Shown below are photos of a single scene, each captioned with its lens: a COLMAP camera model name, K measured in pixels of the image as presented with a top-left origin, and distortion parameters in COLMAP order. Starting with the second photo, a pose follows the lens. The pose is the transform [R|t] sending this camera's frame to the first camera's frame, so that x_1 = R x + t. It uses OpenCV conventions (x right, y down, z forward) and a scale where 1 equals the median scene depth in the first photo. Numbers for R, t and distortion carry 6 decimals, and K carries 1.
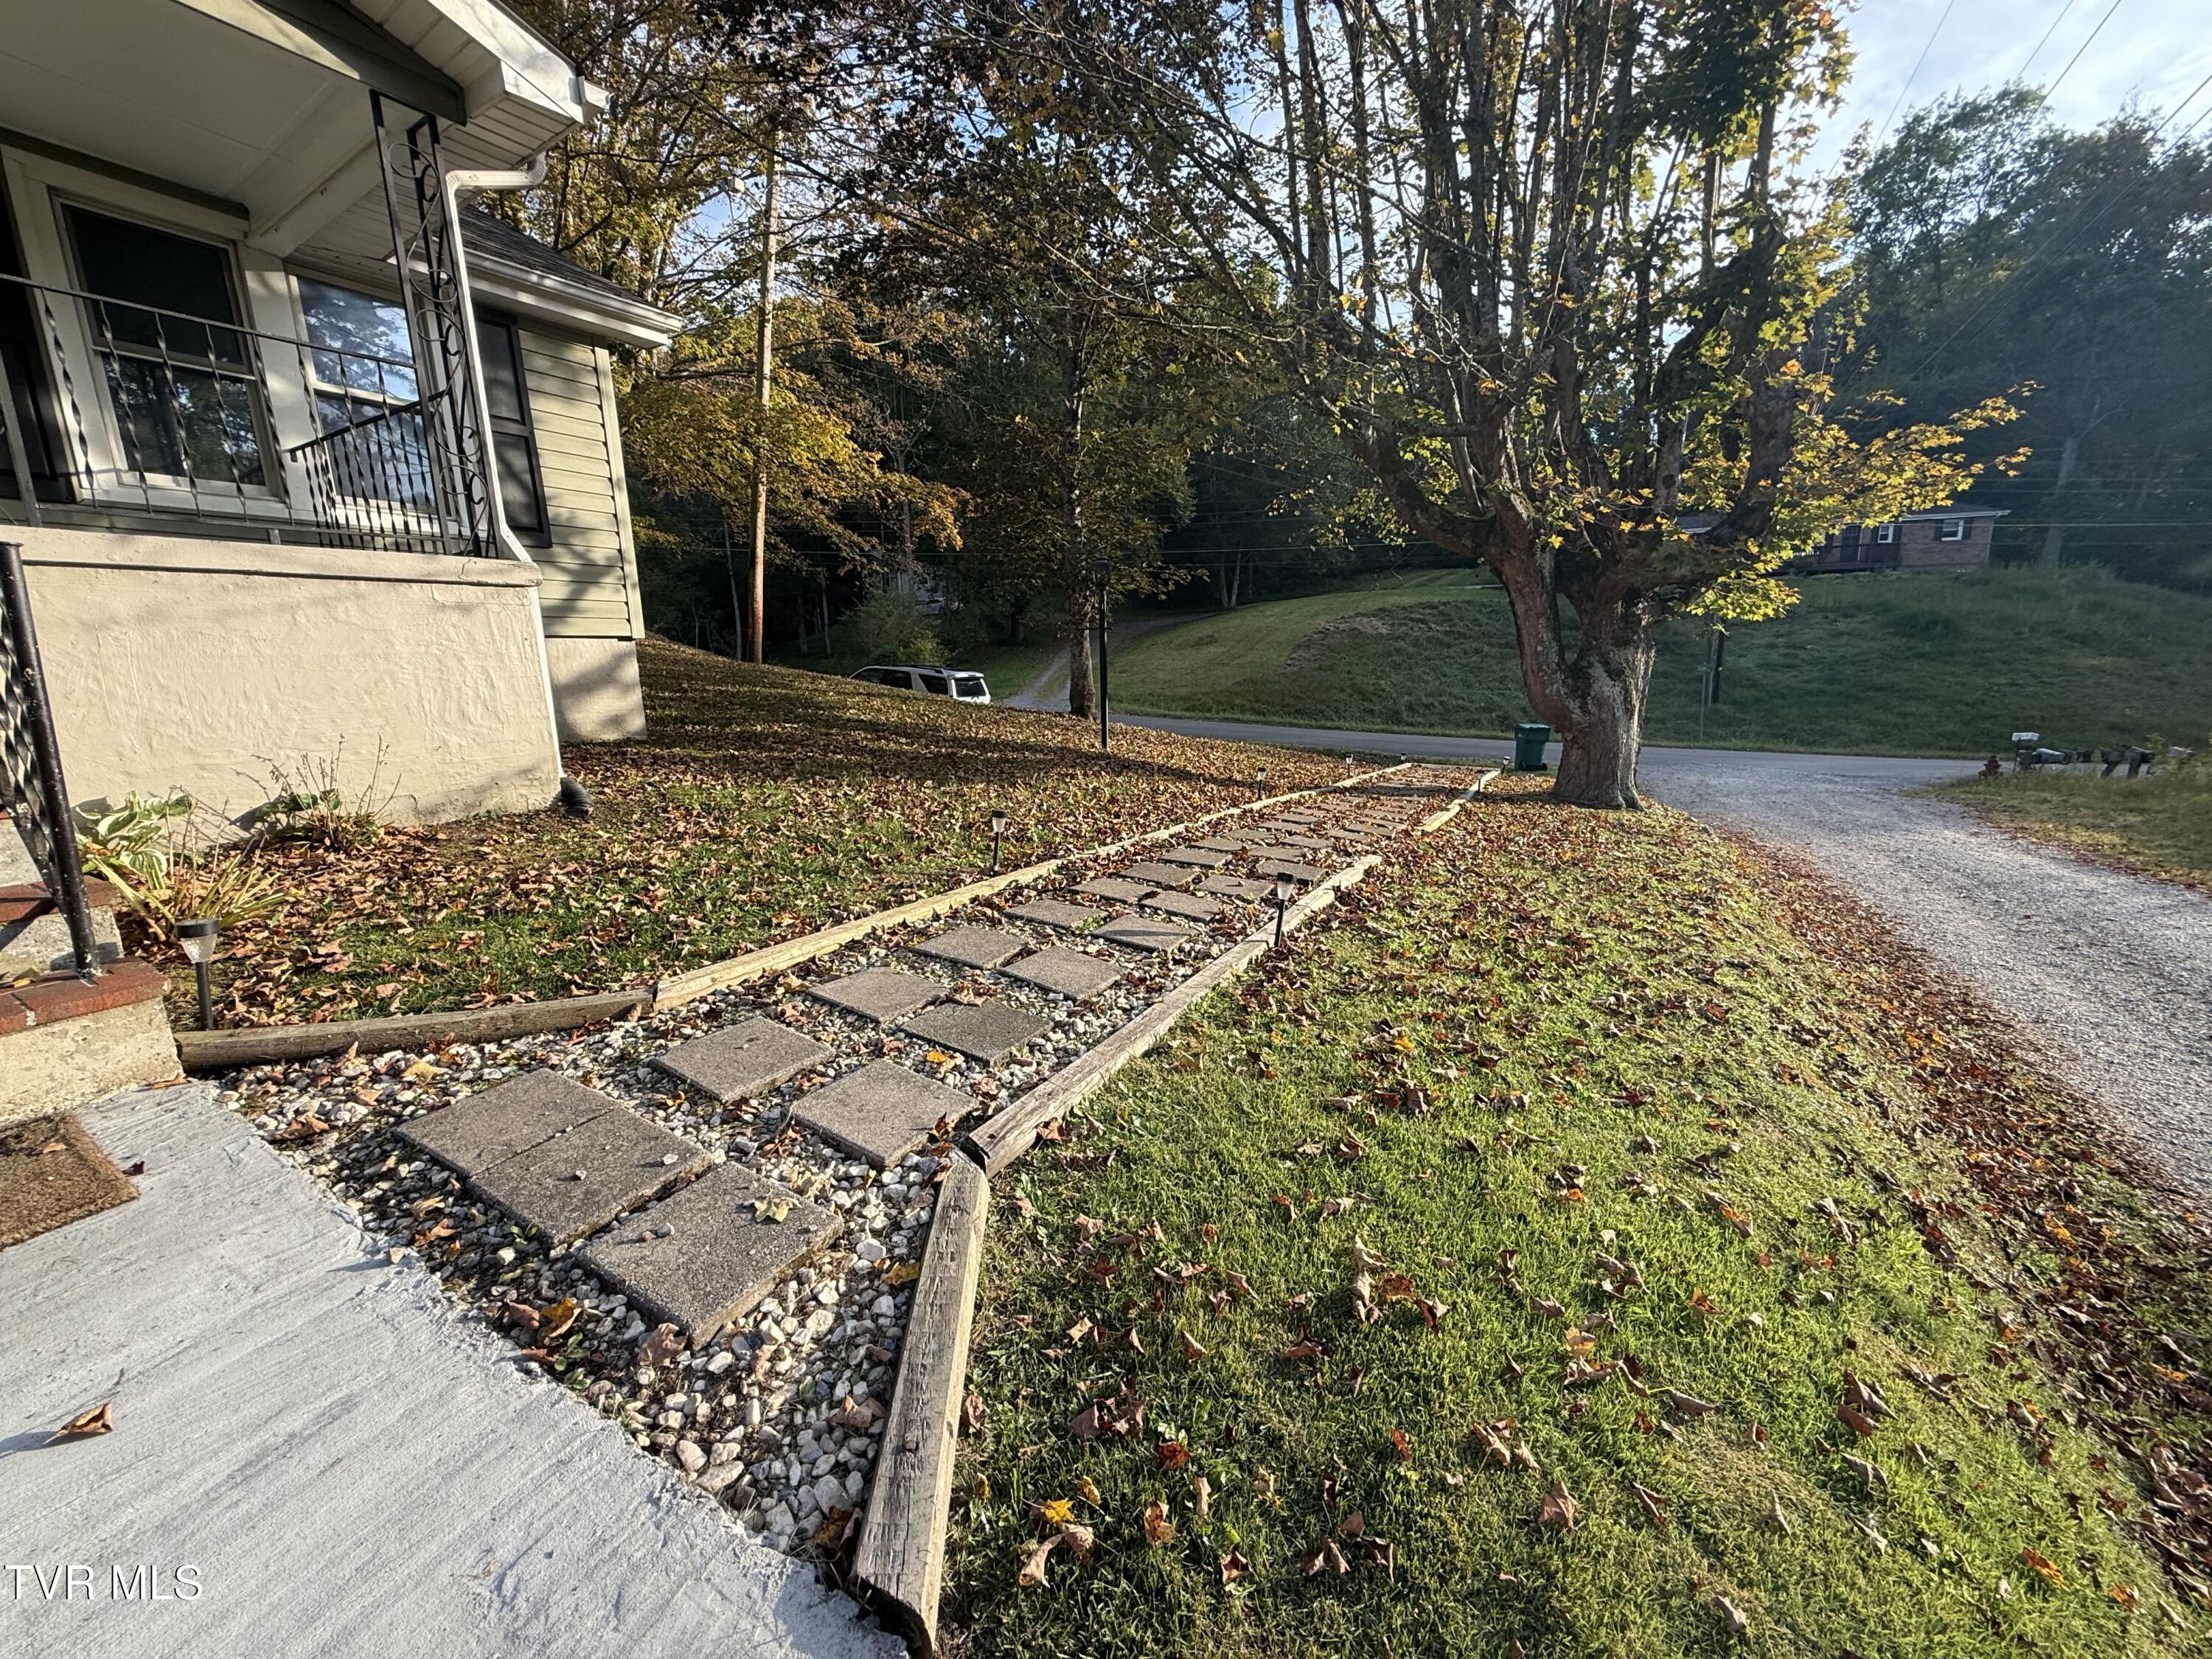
lens RADIAL K [[884.1, 0, 1097.8], [0, 884.1, 830.5], [0, 0, 1]] dist [-0.003500, 0.001074]
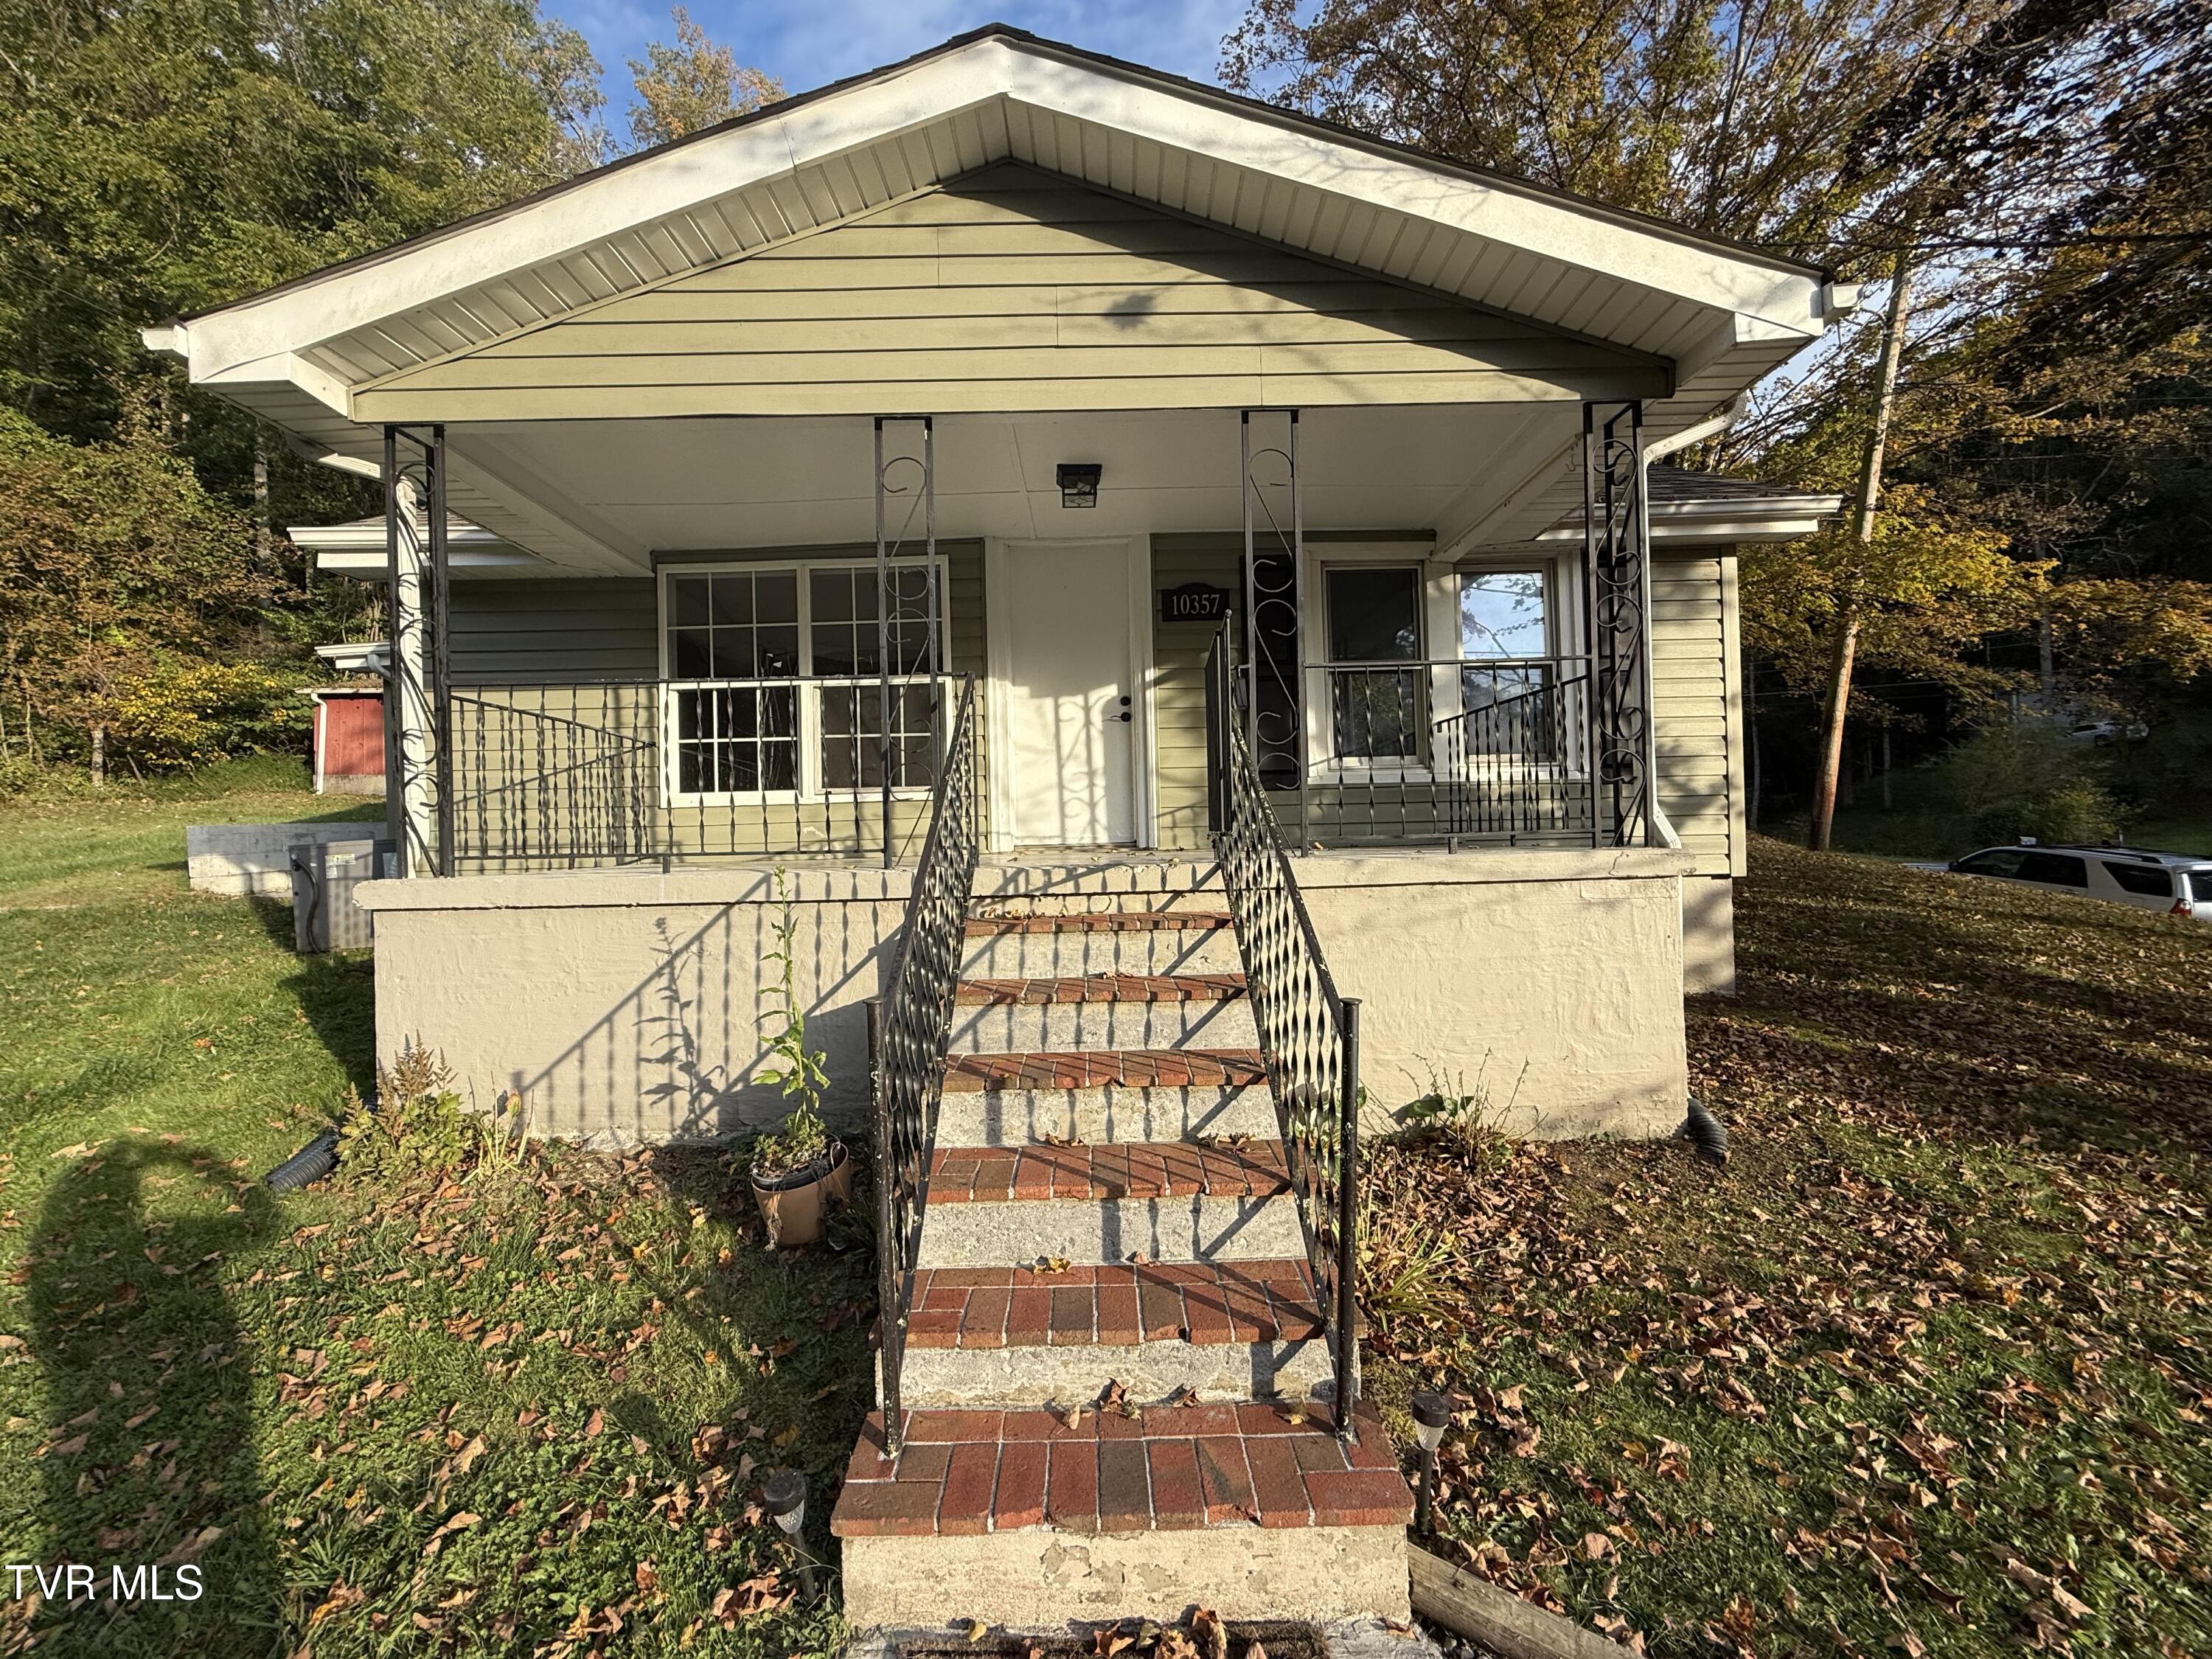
lens RADIAL K [[884.1, 0, 1093.0], [0, 884.1, 848.8], [0, 0, 1]] dist [-0.003500, 0.001074]
pose [[0.521393, 0.026160, -0.852916, -0.127459], [-0.155721, 0.985663, -0.064962, -0.095557], [0.838988, 0.166687, 0.517991, 0.044314]]
